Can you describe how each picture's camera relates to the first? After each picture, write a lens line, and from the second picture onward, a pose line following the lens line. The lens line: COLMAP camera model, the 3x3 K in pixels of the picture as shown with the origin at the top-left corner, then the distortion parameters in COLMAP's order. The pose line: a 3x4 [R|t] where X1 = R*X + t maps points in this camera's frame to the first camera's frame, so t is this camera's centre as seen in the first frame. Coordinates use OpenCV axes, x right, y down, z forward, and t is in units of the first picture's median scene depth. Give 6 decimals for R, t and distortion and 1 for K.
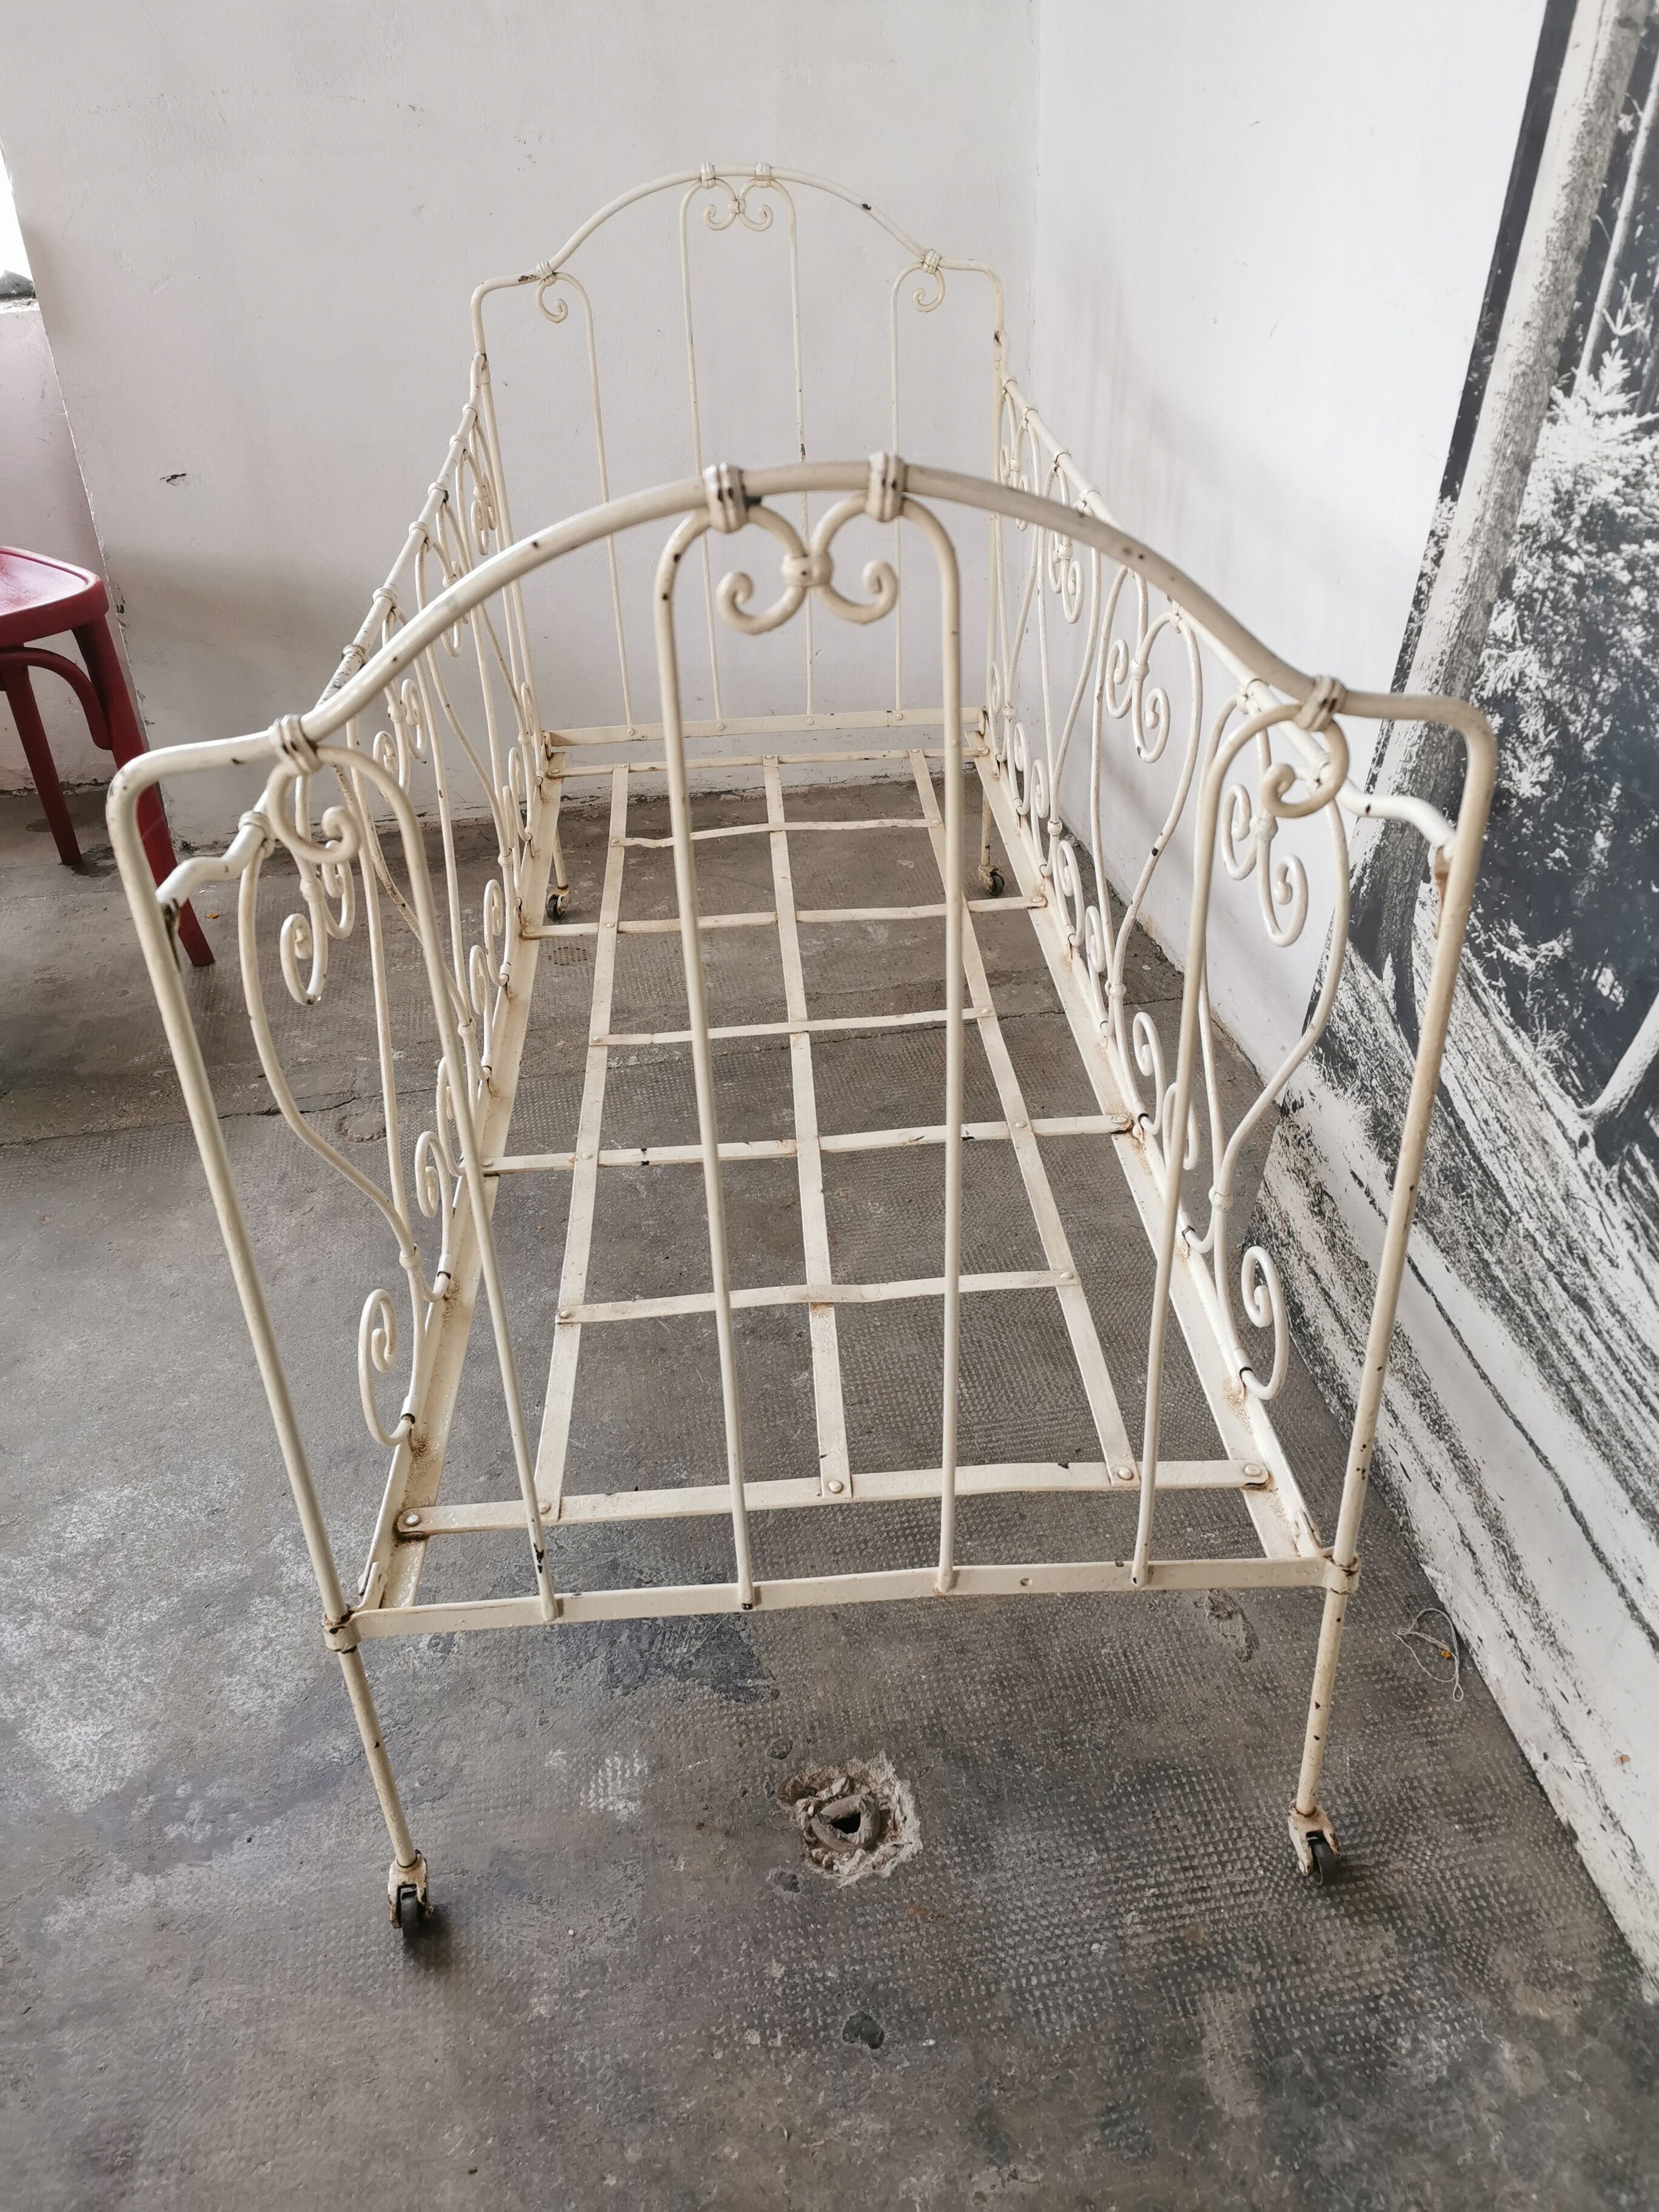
lens RADIAL K [[1711.7, 0, 811.5], [0, 1711.7, 1102.9], [0, 0, 1]] dist [0.079545, -0.113293]
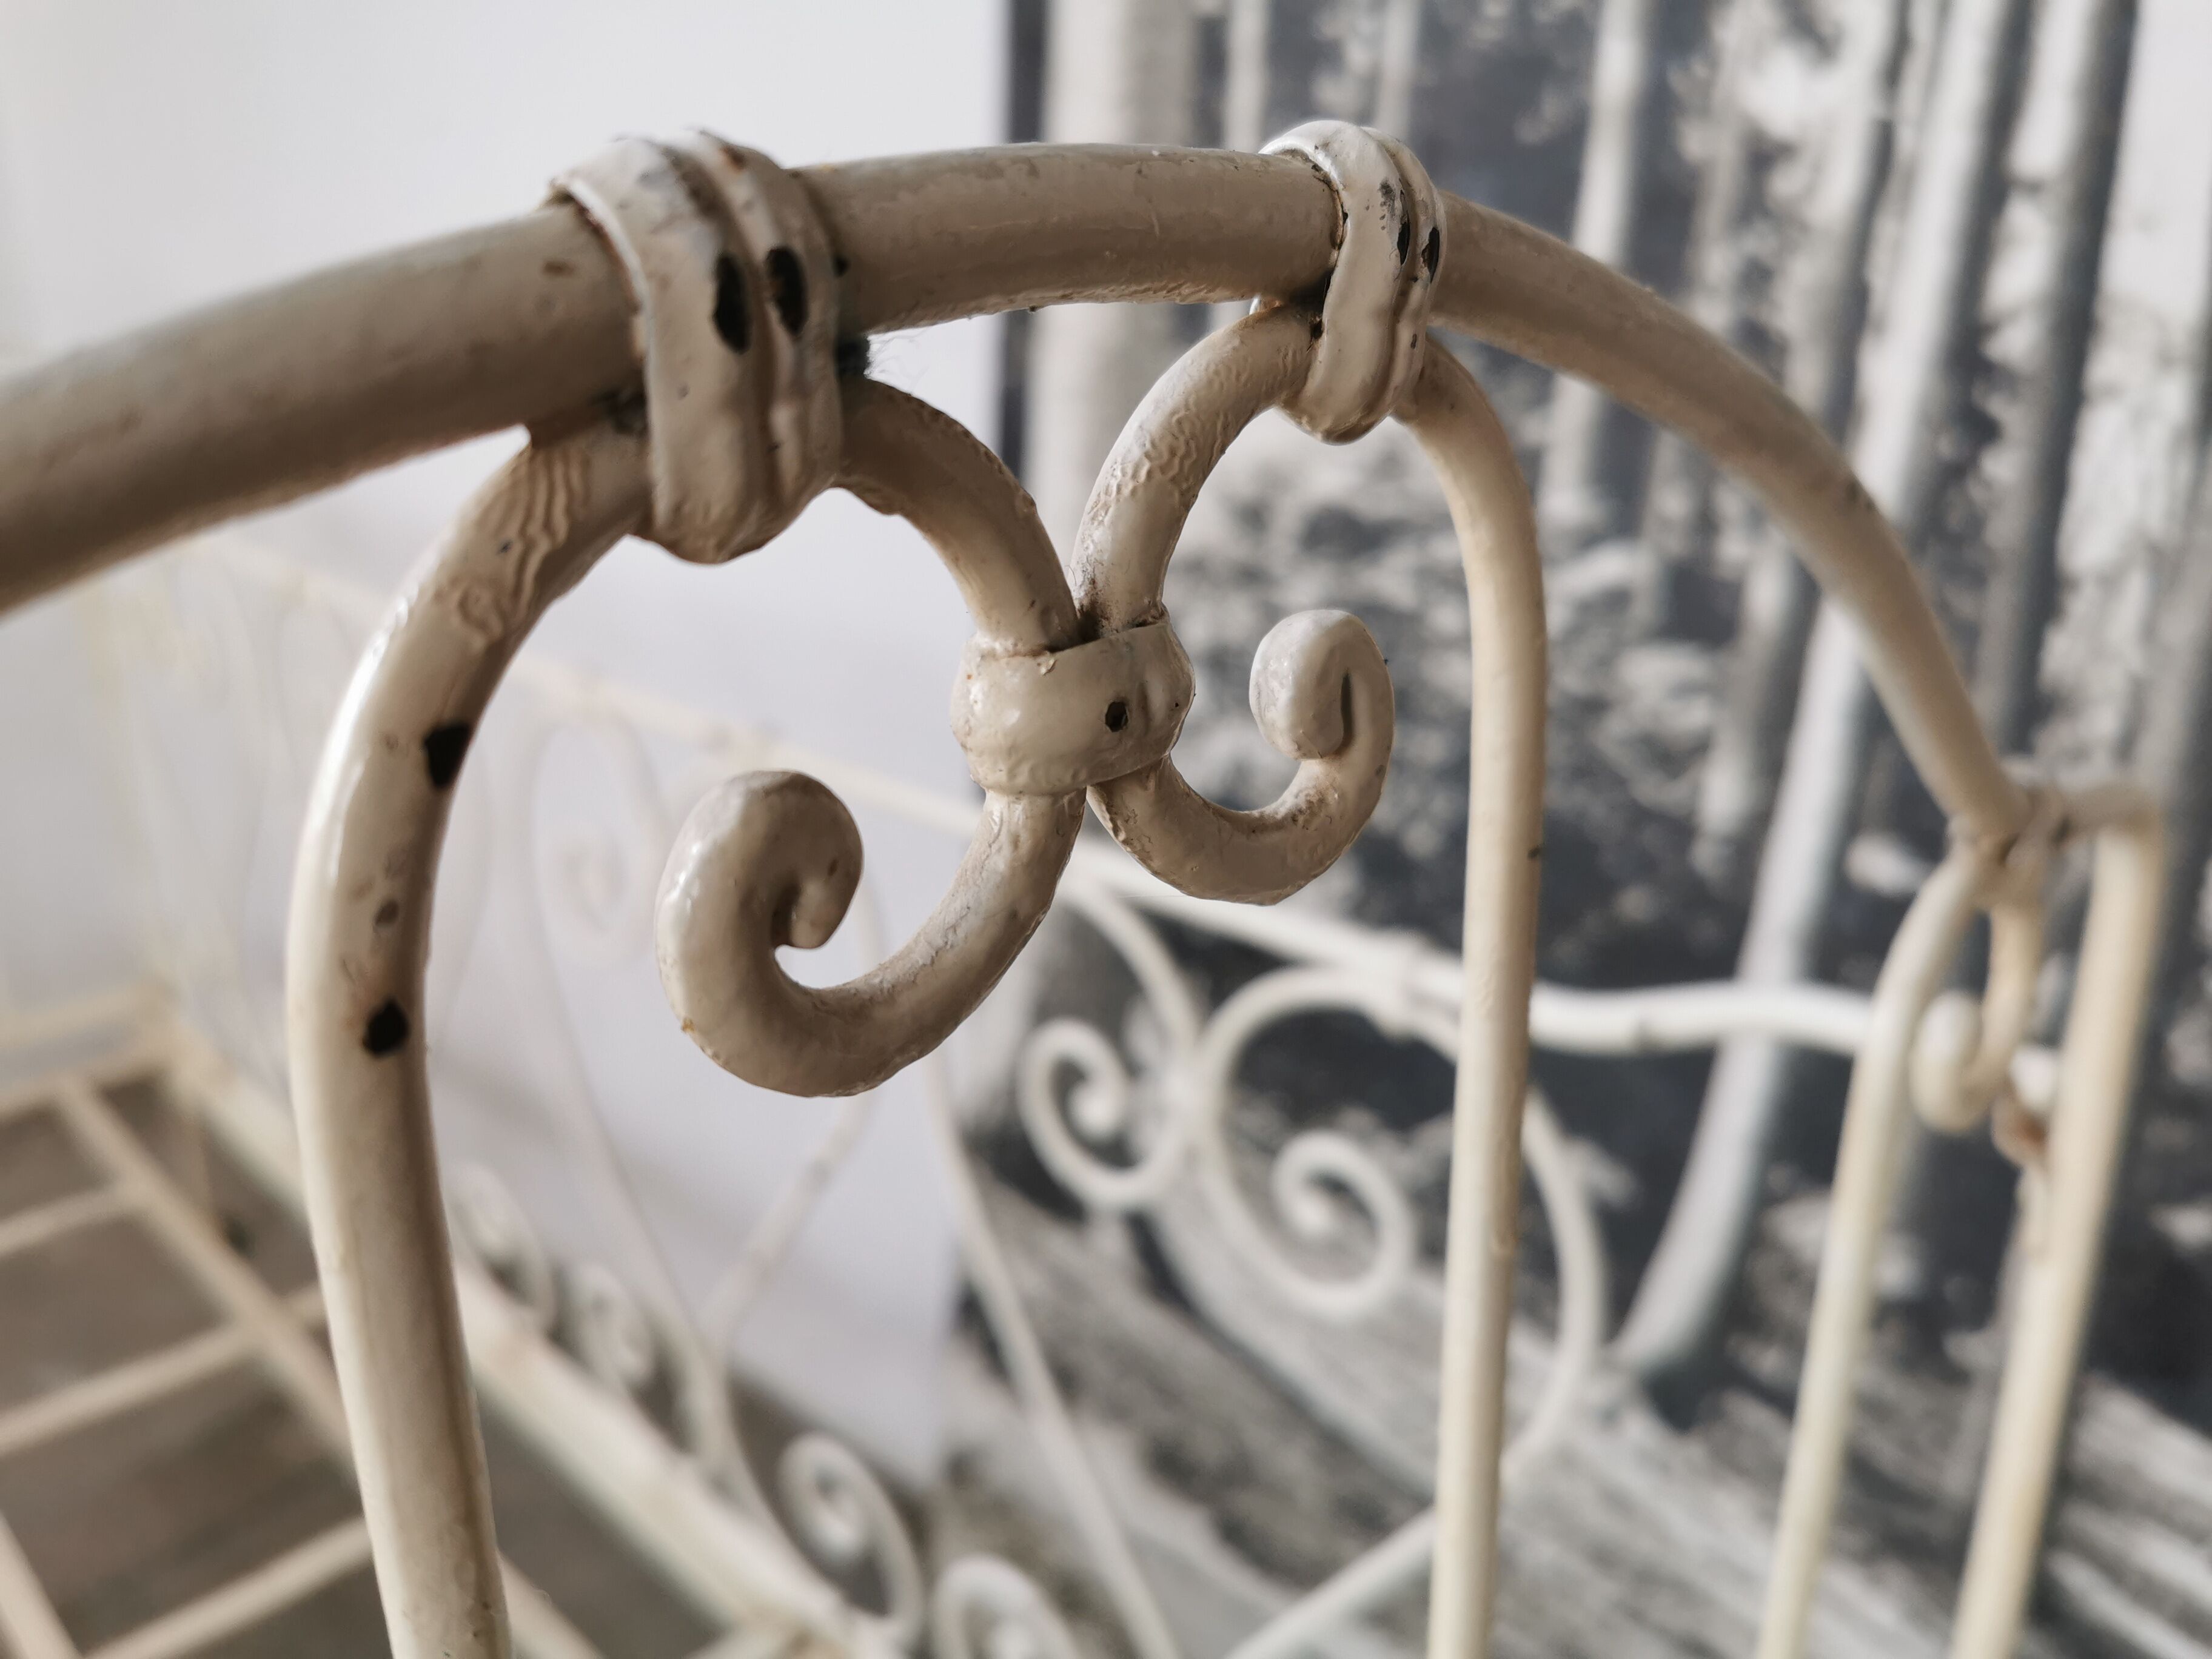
lens RADIAL K [[1817.3, 0, 1135.3], [0, 1817.3, 818.6], [0, 0, 1]] dist [-0.000198, -0.059619]
pose [[0.745633, -0.193177, 0.637741, -0.077448], [0.342521, 0.932053, -0.118142, -0.164327], [-0.571586, 0.306530, 0.761136, 0.513729]]
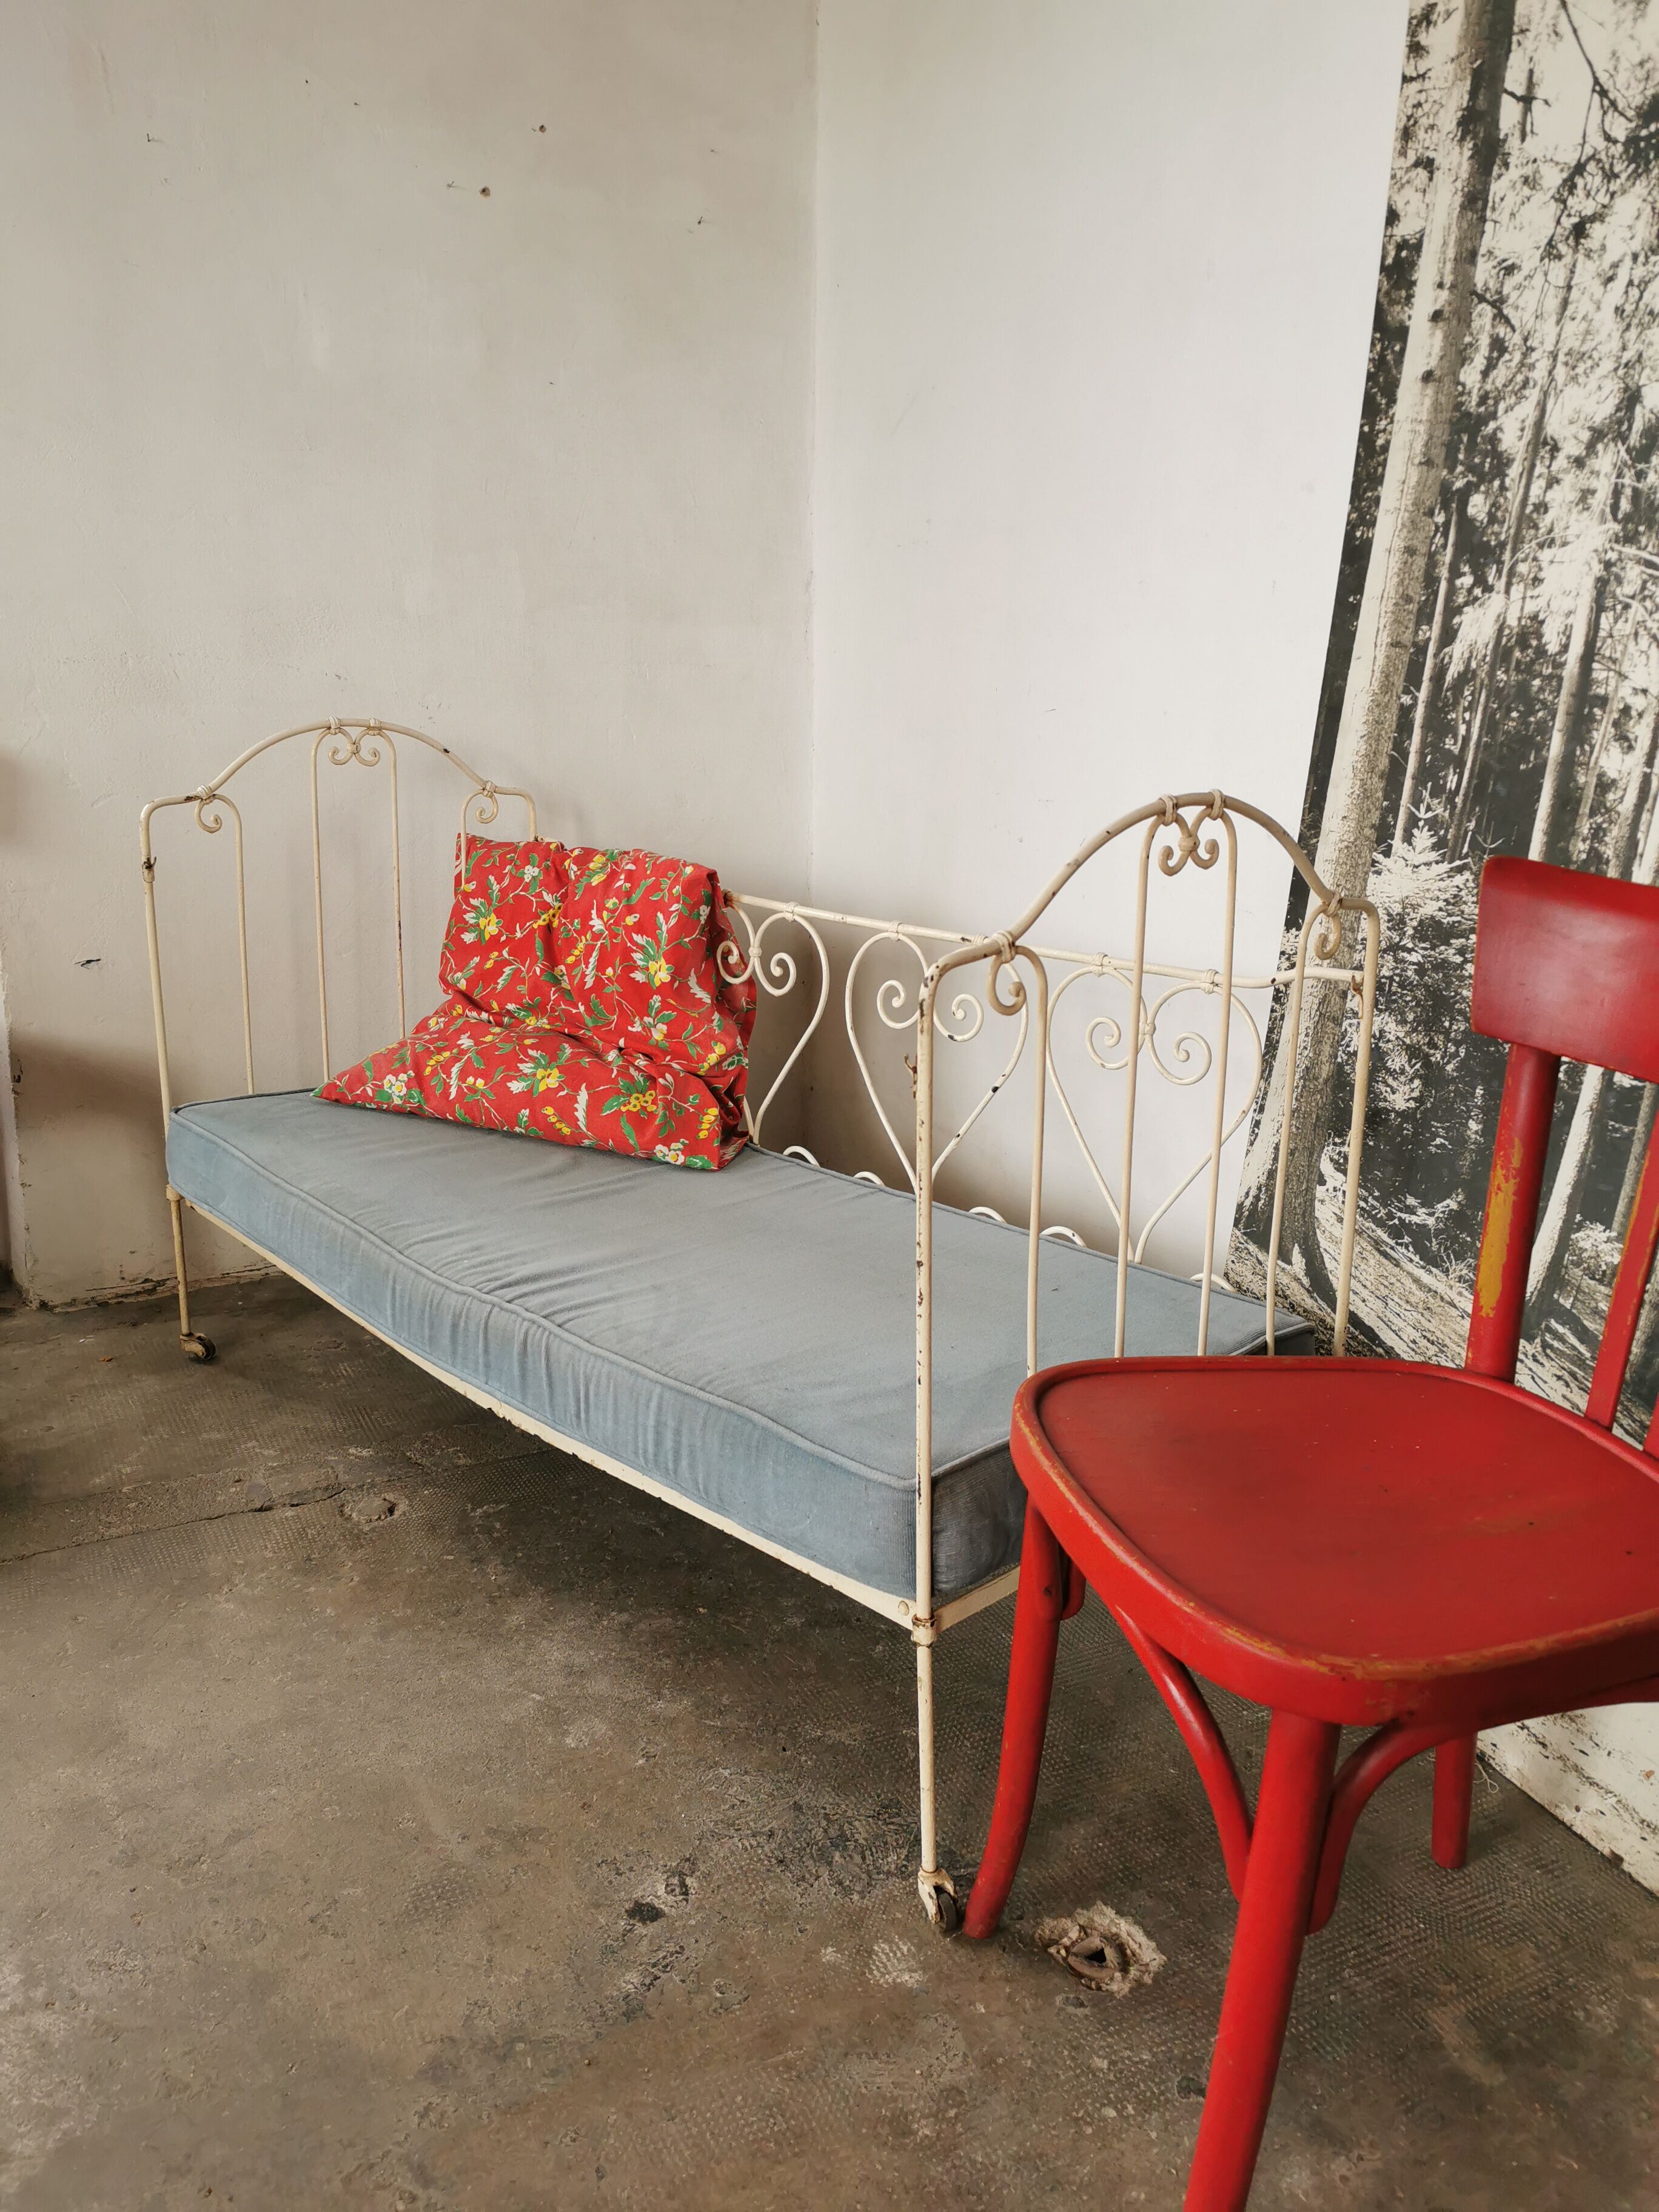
lens RADIAL K [[1709.4, 0, 826.7], [0, 1709.4, 1097.4], [0, 0, 1]] dist [0.130888, -0.218085]
pose [[0.955272, -0.018671, 0.295138, -0.500497], [0.110088, 0.948727, -0.296305, 0.199885], [-0.274473, 0.315544, 0.908348, -0.204058]]
